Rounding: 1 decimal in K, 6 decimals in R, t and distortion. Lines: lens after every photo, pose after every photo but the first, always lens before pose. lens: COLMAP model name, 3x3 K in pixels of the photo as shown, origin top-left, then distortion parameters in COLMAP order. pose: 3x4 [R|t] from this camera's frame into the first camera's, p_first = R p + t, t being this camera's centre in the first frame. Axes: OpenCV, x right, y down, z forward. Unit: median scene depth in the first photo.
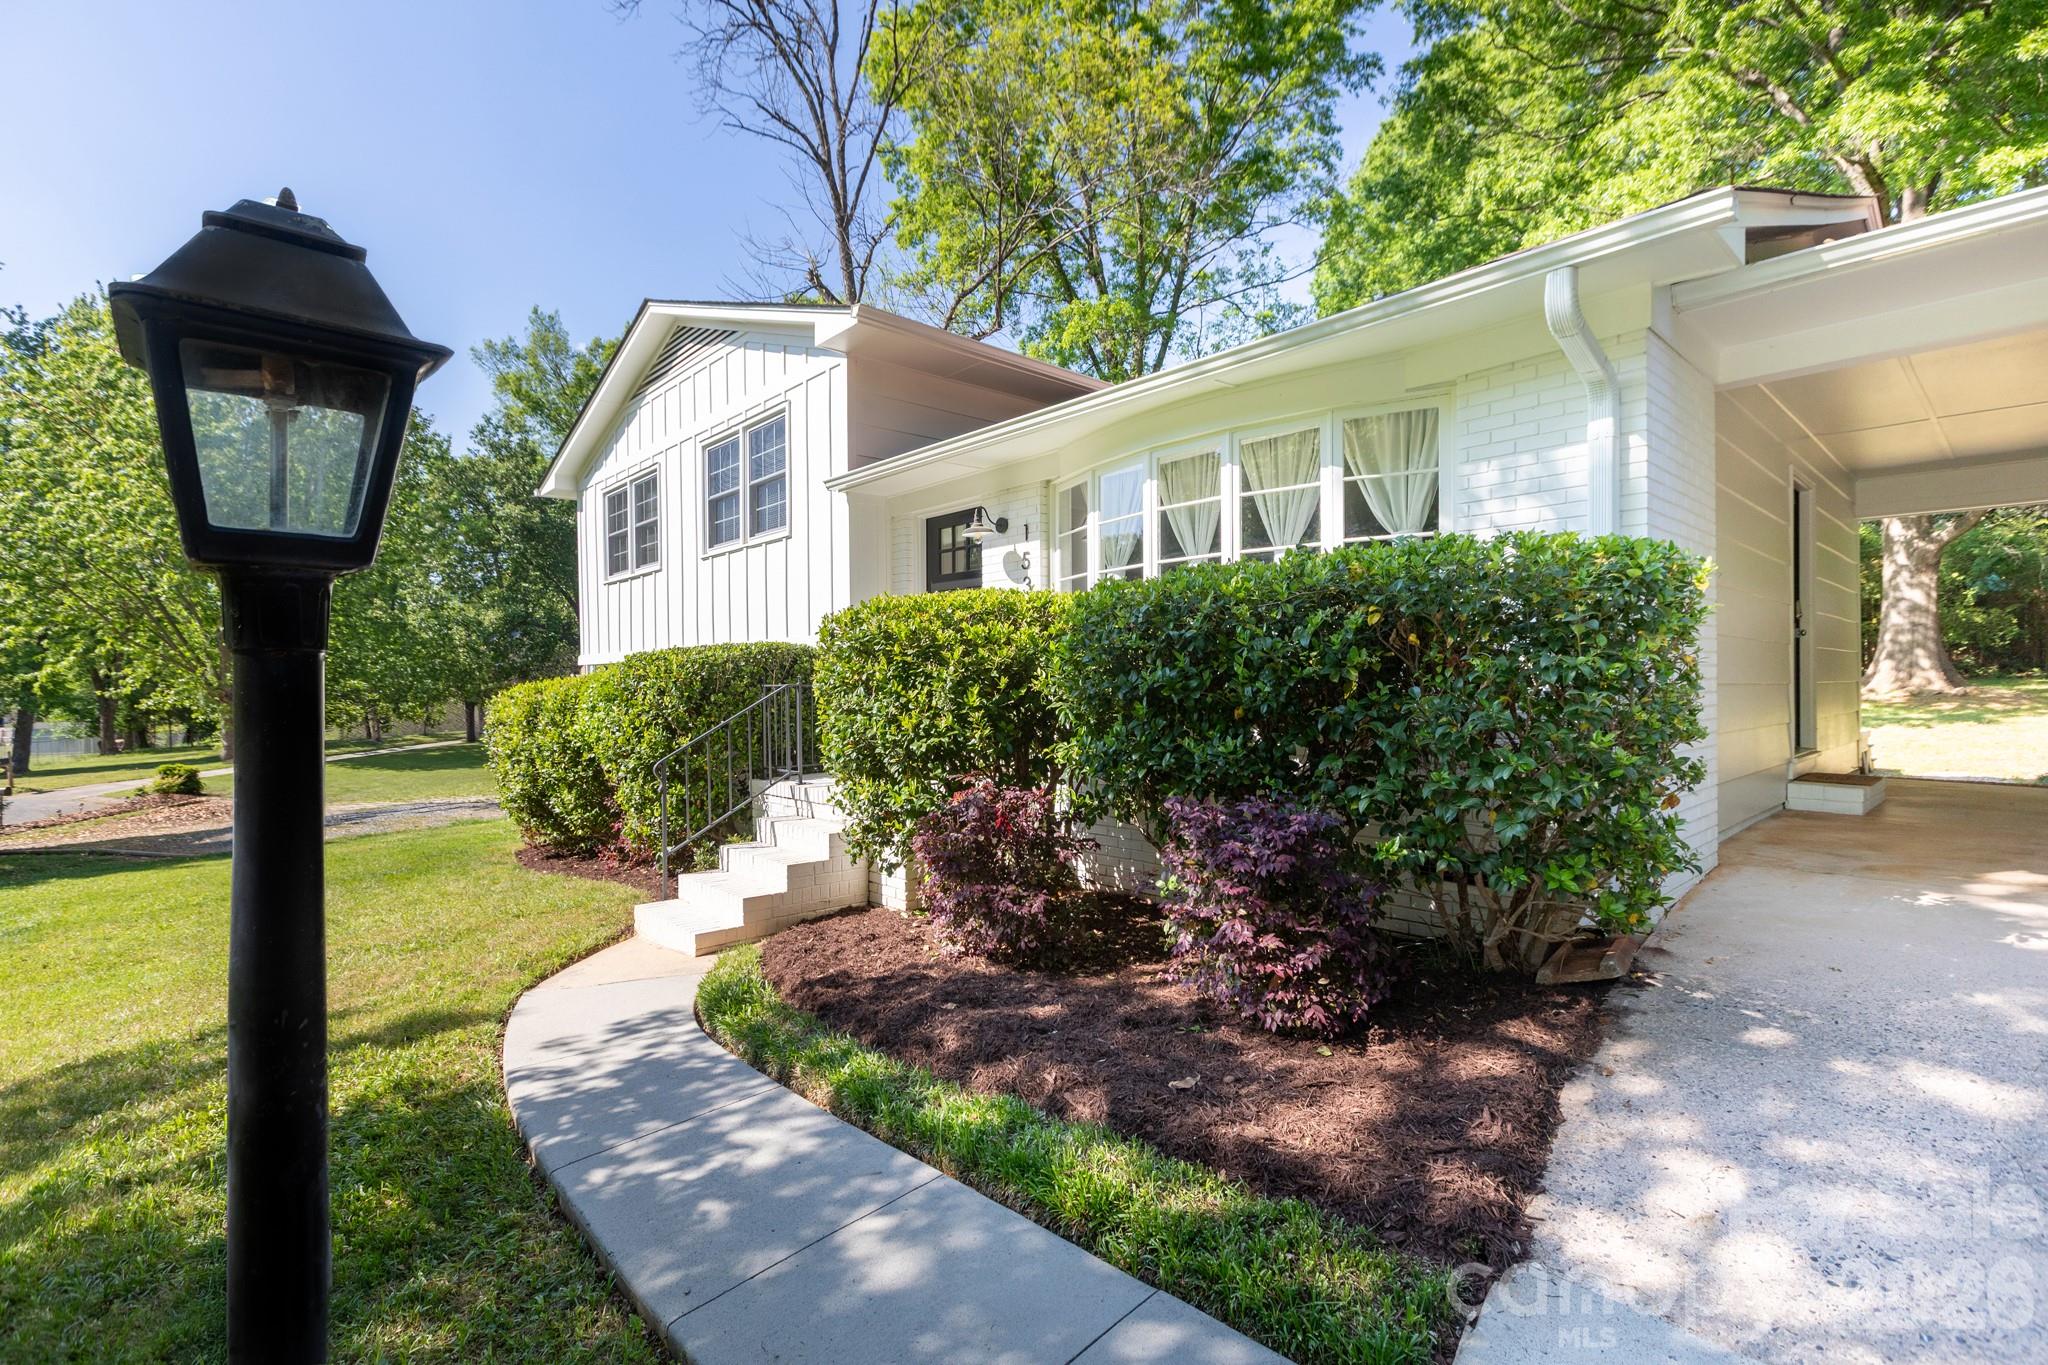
lens RADIAL K [[909.2, 0, 1013.3], [0, 909.2, 685.5], [0, 0, 1]] dist [0.002964, 0.000460]
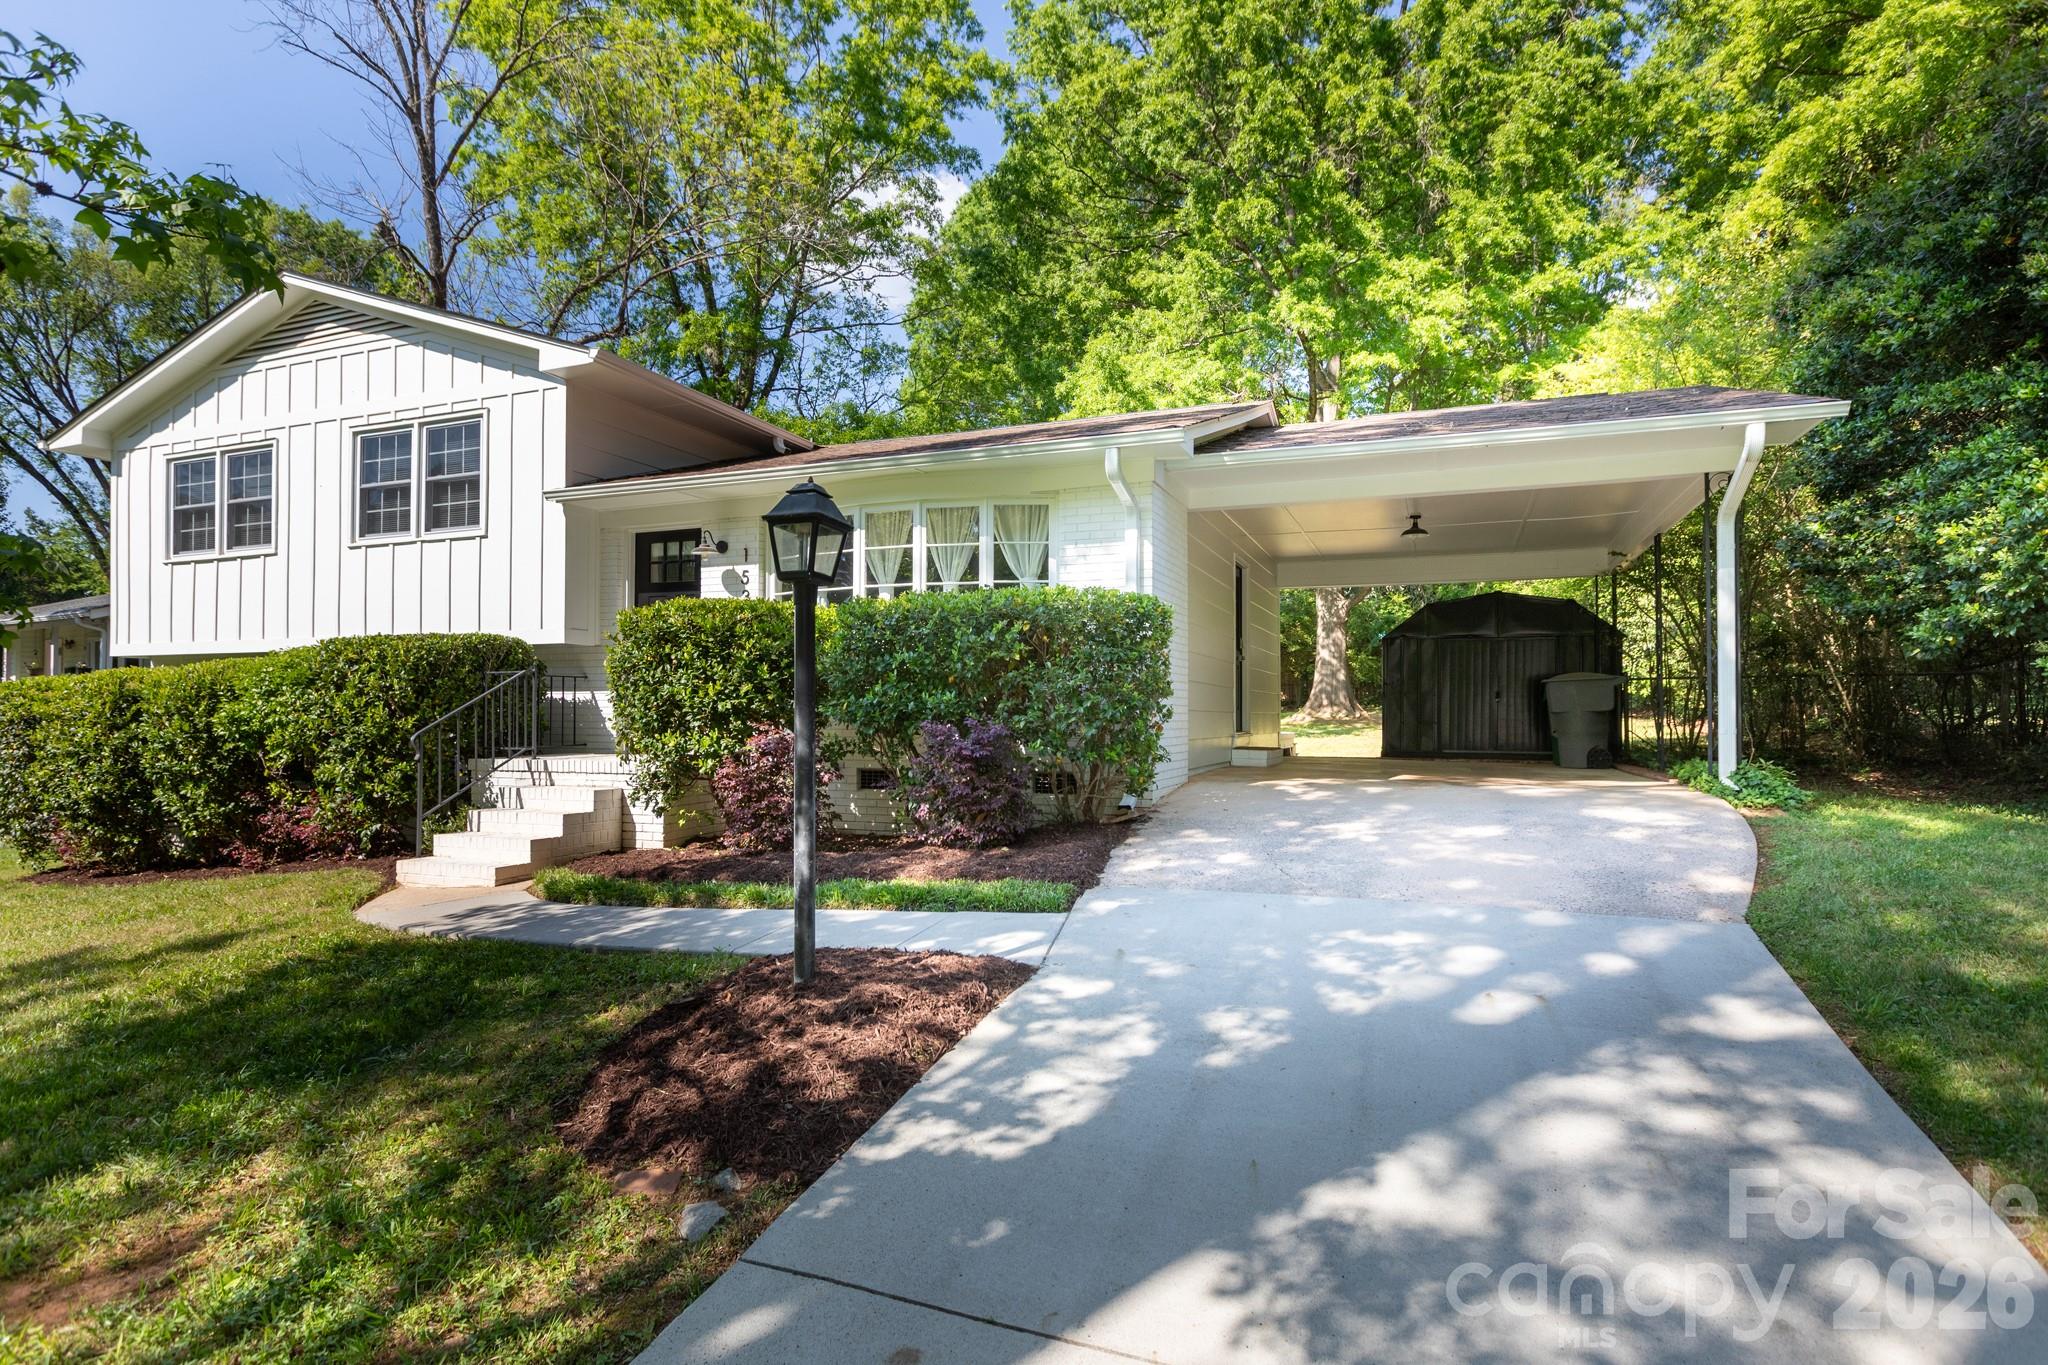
lens RADIAL K [[1051.1, 0, 1035.9], [0, 1051.1, 691.8], [0, 0, 1]] dist [0.012694, -0.000262]
pose [[0.891404, 0.023427, 0.452604, -0.241315], [-0.008649, 0.999361, -0.034693, 0.057322], [-0.453127, 0.027011, 0.891037, -0.400538]]
